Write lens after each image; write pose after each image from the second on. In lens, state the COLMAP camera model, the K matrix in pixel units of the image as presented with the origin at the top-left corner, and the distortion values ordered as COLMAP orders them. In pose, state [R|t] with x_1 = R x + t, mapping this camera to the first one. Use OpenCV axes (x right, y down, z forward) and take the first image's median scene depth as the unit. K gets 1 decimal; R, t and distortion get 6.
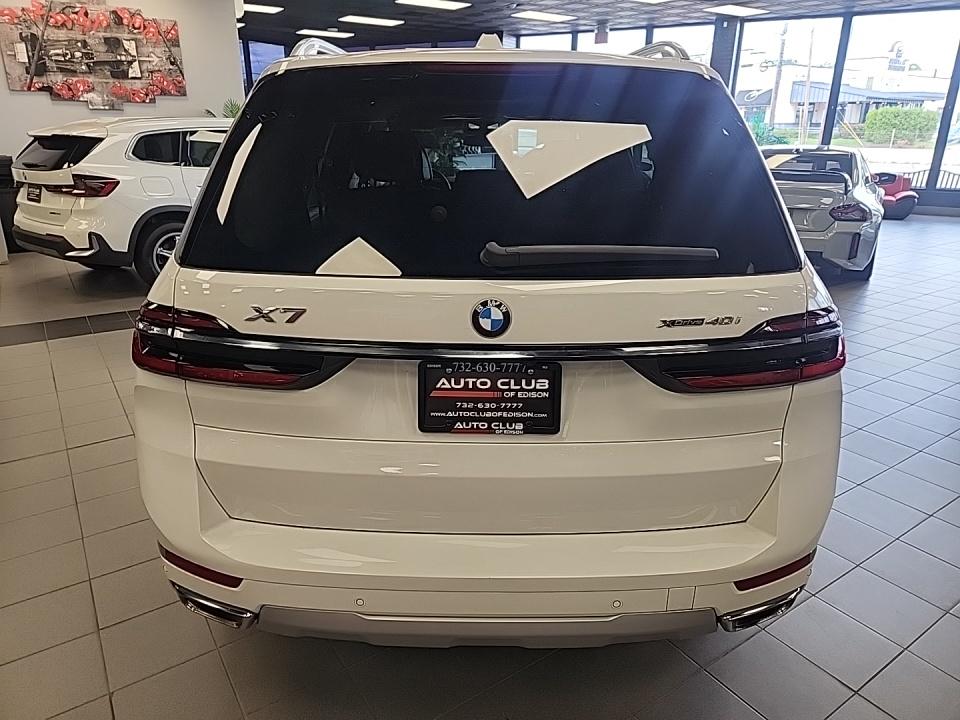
lens RADIAL K [[642.7, 0, 478.7], [0, 642.7, 341.5], [0, 0, 1]] dist [0.067873, 0.001438]
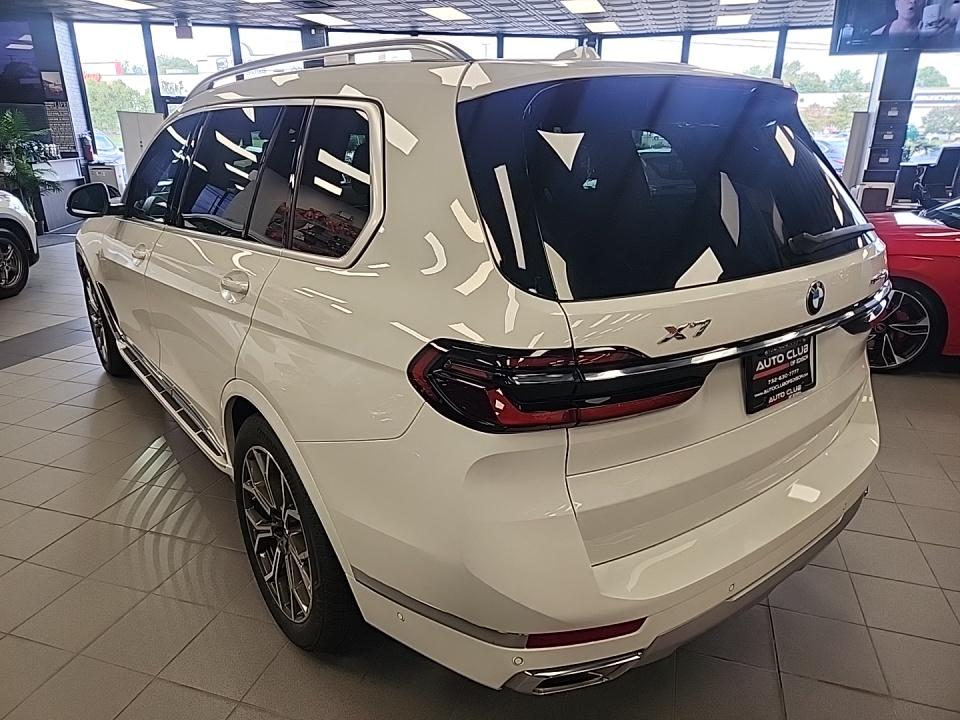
lens RADIAL K [[634.2, 0, 480.0], [0, 634.2, 360.0], [0, 0, 1]] dist [0.006970, -0.000292]
pose [[0.795183, -0.212754, 0.567820, -0.145606], [0.193944, 0.976473, 0.094269, -0.019474], [-0.574517, 0.035164, 0.817737, 0.053127]]
